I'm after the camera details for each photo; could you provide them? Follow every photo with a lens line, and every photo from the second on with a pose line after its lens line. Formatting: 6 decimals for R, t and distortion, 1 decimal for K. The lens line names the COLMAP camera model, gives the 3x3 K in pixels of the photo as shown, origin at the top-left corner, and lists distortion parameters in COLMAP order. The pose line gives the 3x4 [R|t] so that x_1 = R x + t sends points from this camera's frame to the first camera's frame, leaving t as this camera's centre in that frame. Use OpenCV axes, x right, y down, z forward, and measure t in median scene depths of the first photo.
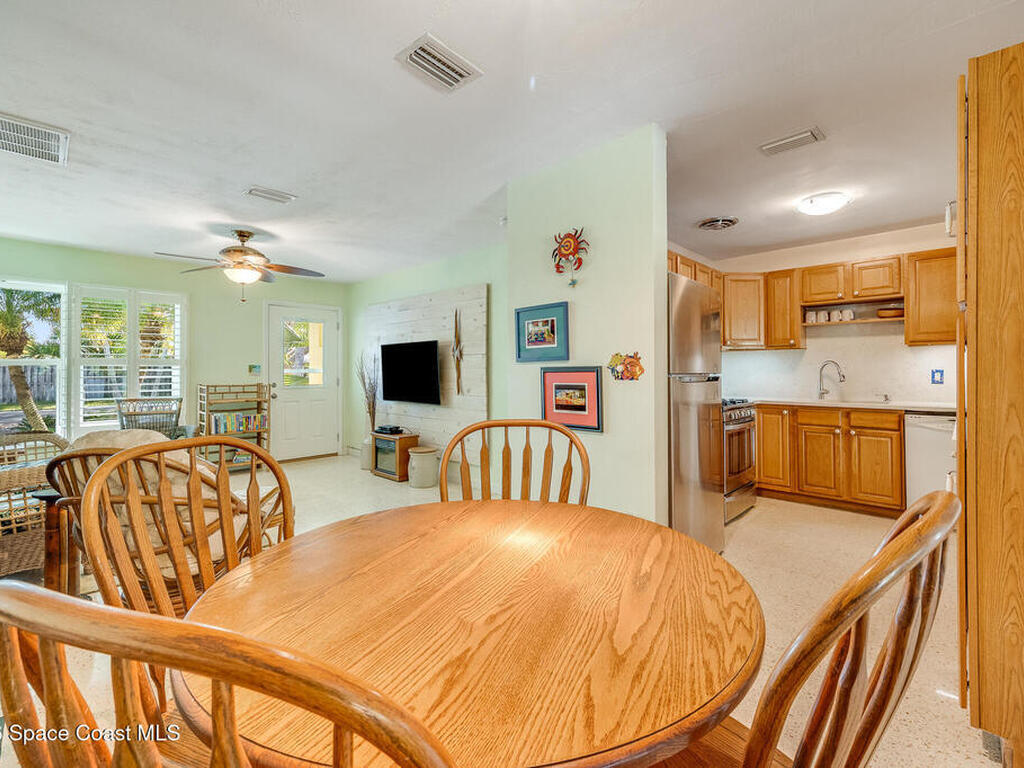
lens RADIAL K [[464.7, 0, 515.0], [0, 464.7, 366.7], [0, 0, 1]] dist [0.000038, -0.000208]
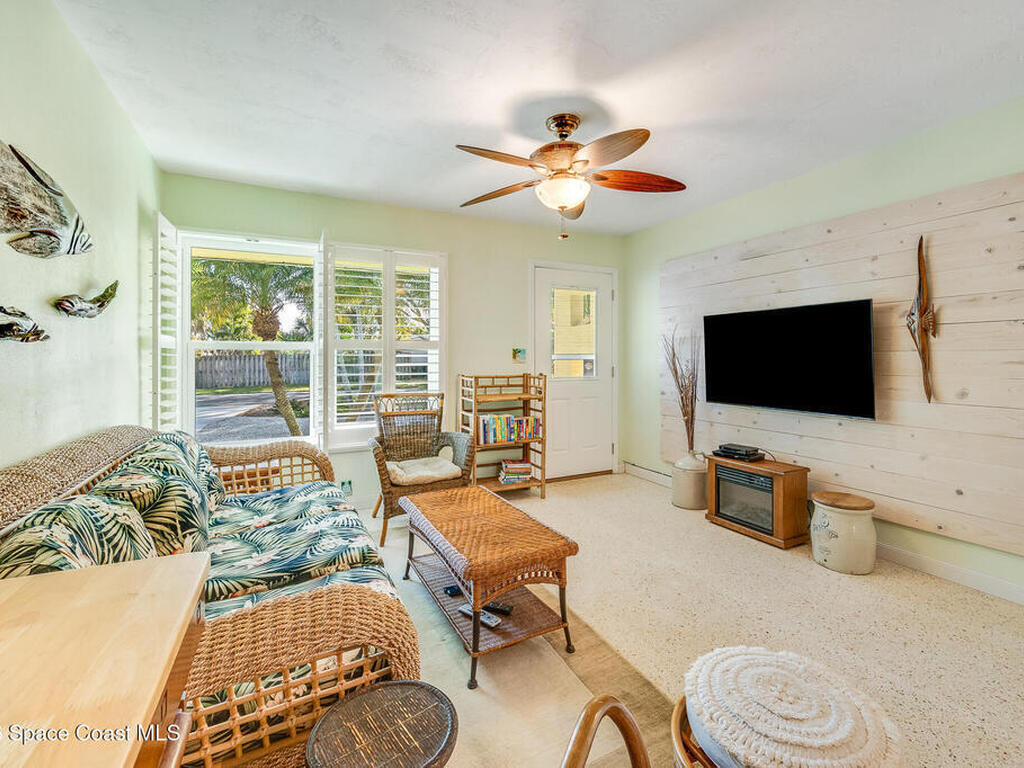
lens RADIAL K [[471.1, 0, 516.0], [0, 471.1, 359.0], [0, 0, 1]] dist [-0.001082, -0.000289]
pose [[0.942228, -0.000116, -0.334972, -0.350703], [0.003222, 0.999957, 0.008718, 0.006920], [0.334957, -0.009294, 0.942188, 0.329293]]
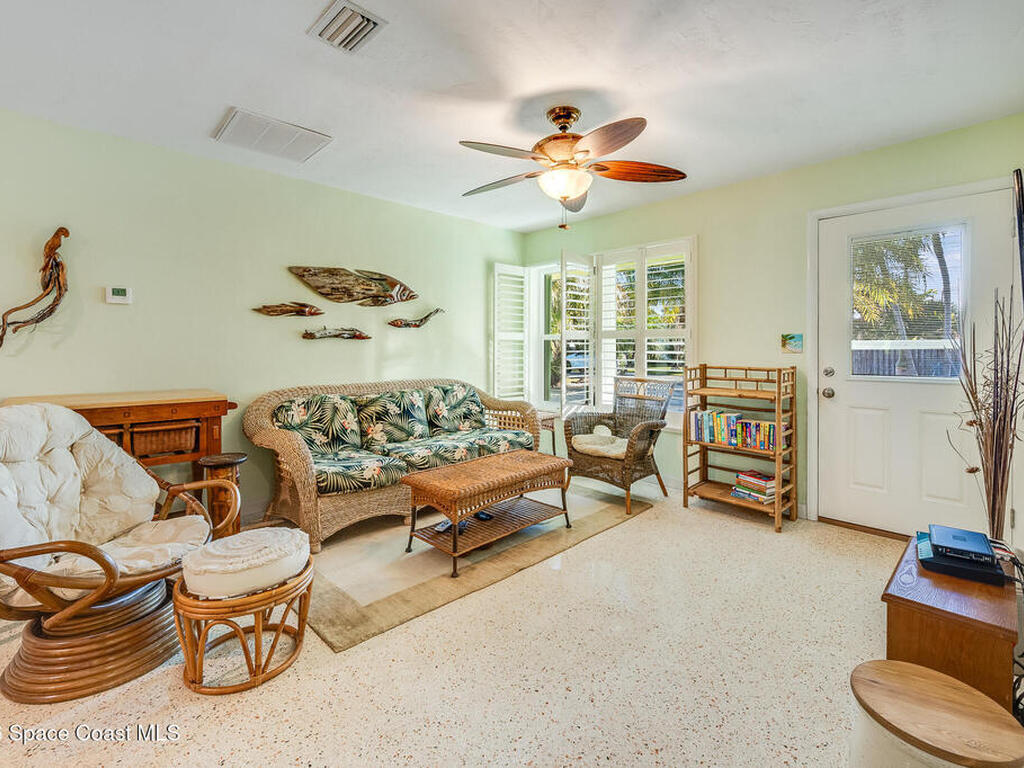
lens RADIAL K [[471.1, 0, 516.0], [0, 471.1, 359.0], [0, 0, 1]] dist [-0.001082, -0.000289]
pose [[-0.048524, 0.029626, -0.998383, 0.024948], [0.010266, 0.999522, 0.029161, 0.007470], [0.998769, -0.008834, -0.048805, 0.771573]]
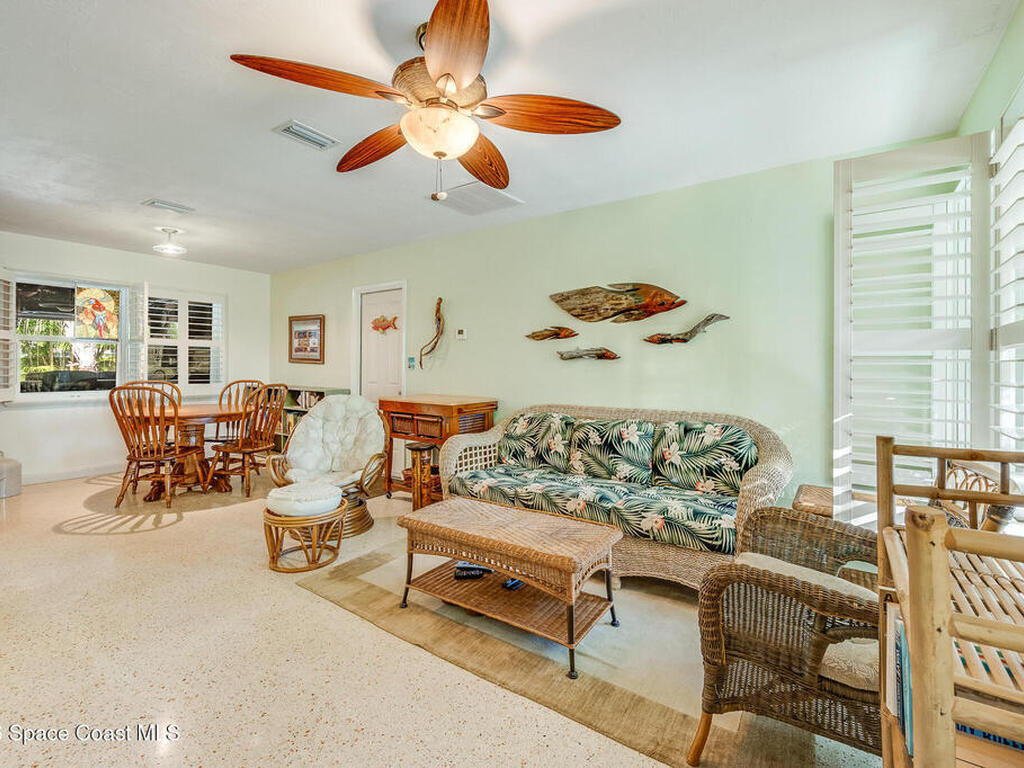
lens RADIAL K [[455.8, 0, 515.1], [0, 455.8, 381.5], [0, 0, 1]] dist [-0.000295, -0.000291]
pose [[-0.986851, 0.000272, -0.161633, -0.463194], [-0.002826, 0.999817, 0.018942, 0.015107], [0.161608, 0.019150, -0.986669, 1.119943]]
